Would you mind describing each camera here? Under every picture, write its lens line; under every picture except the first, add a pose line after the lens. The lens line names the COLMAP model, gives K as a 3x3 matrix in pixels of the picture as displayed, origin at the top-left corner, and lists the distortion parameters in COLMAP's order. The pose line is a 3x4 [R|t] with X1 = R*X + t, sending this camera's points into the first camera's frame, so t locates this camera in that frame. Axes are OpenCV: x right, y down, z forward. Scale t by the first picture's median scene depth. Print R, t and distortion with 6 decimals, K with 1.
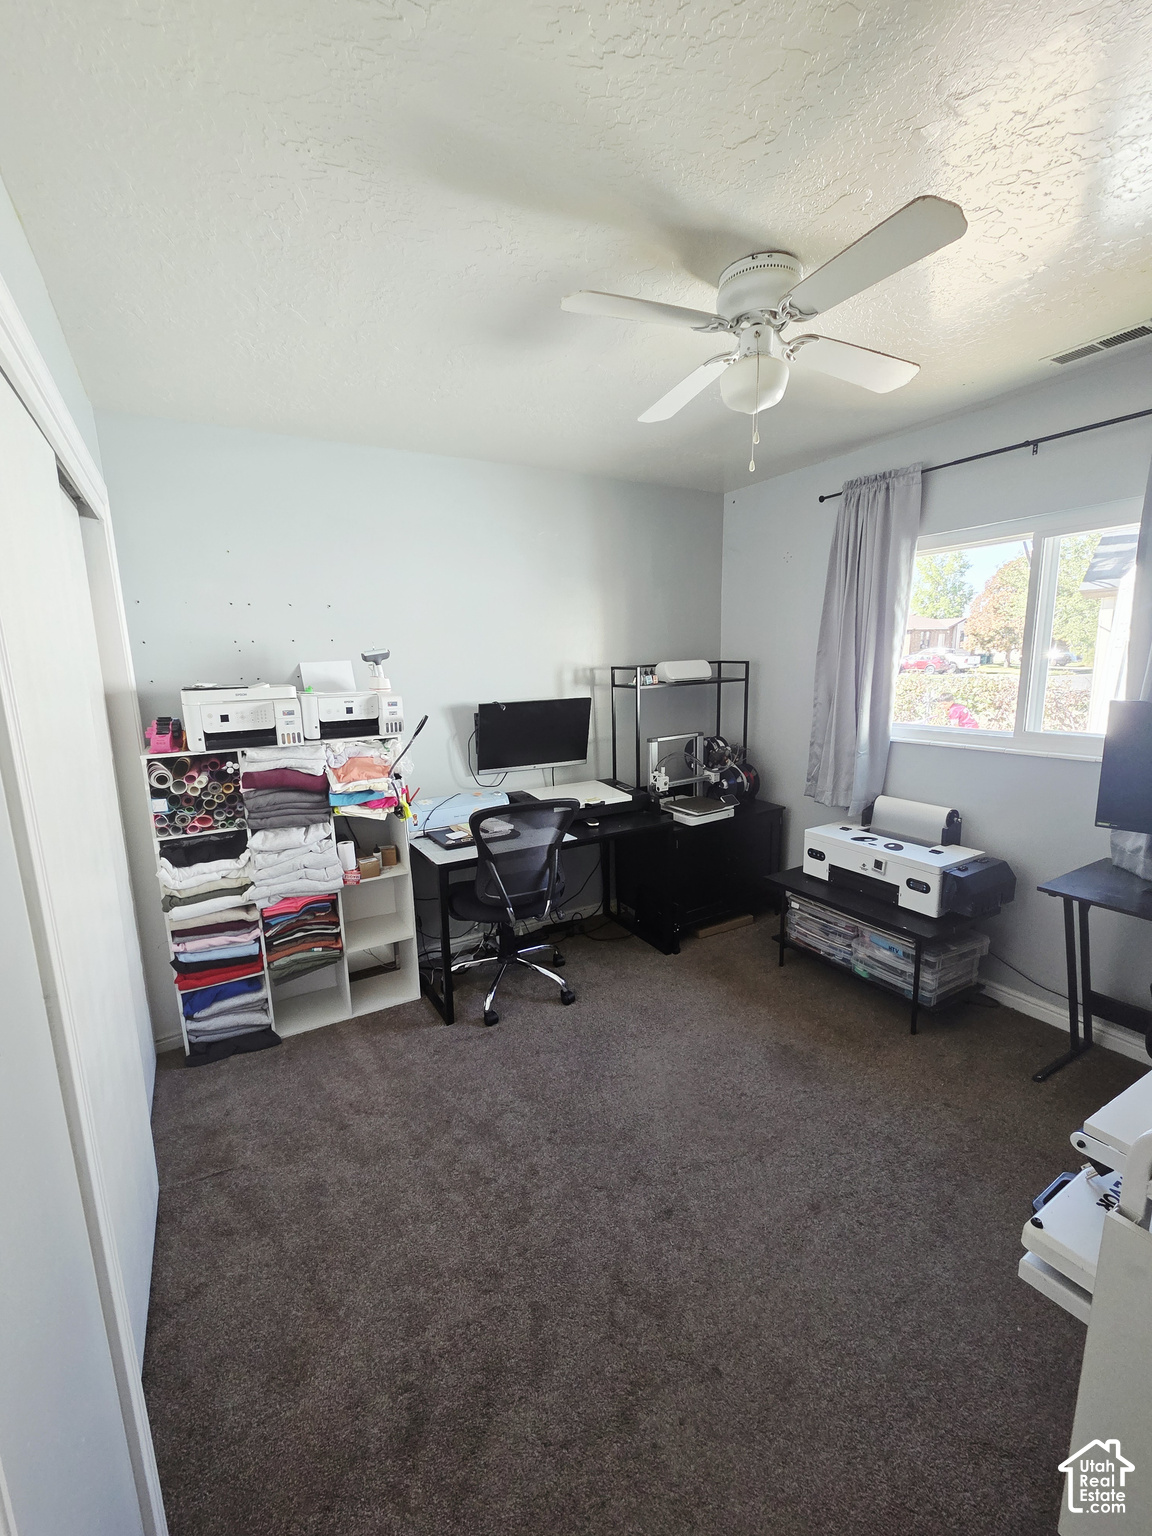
lens RADIAL K [[624.3, 0, 569.5], [0, 624.3, 767.3], [0, 0, 1]] dist [0.008120, -0.002849]
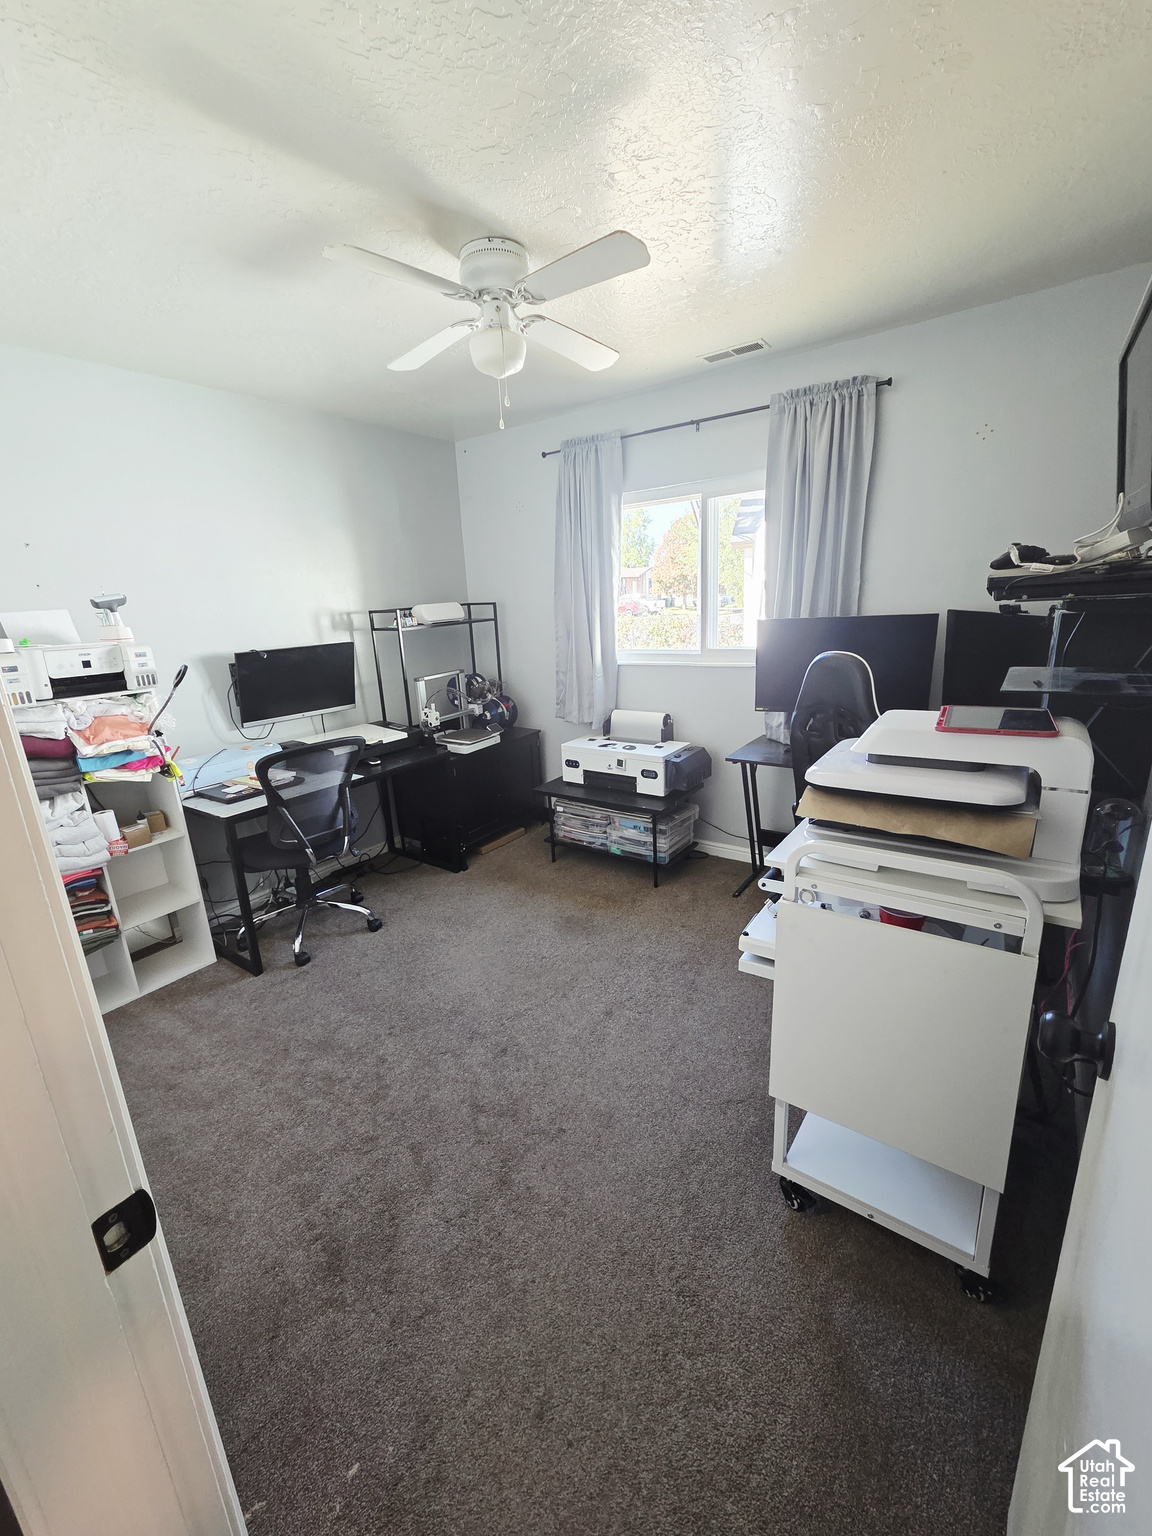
lens RADIAL K [[624.3, 0, 570.2], [0, 624.3, 766.5], [0, 0, 1]] dist [0.008120, -0.002849]
pose [[0.909405, -0.128211, 0.395658, -0.094891], [0.098711, 0.990654, 0.094134, 0.037021], [-0.404029, -0.046550, 0.913561, -0.102716]]
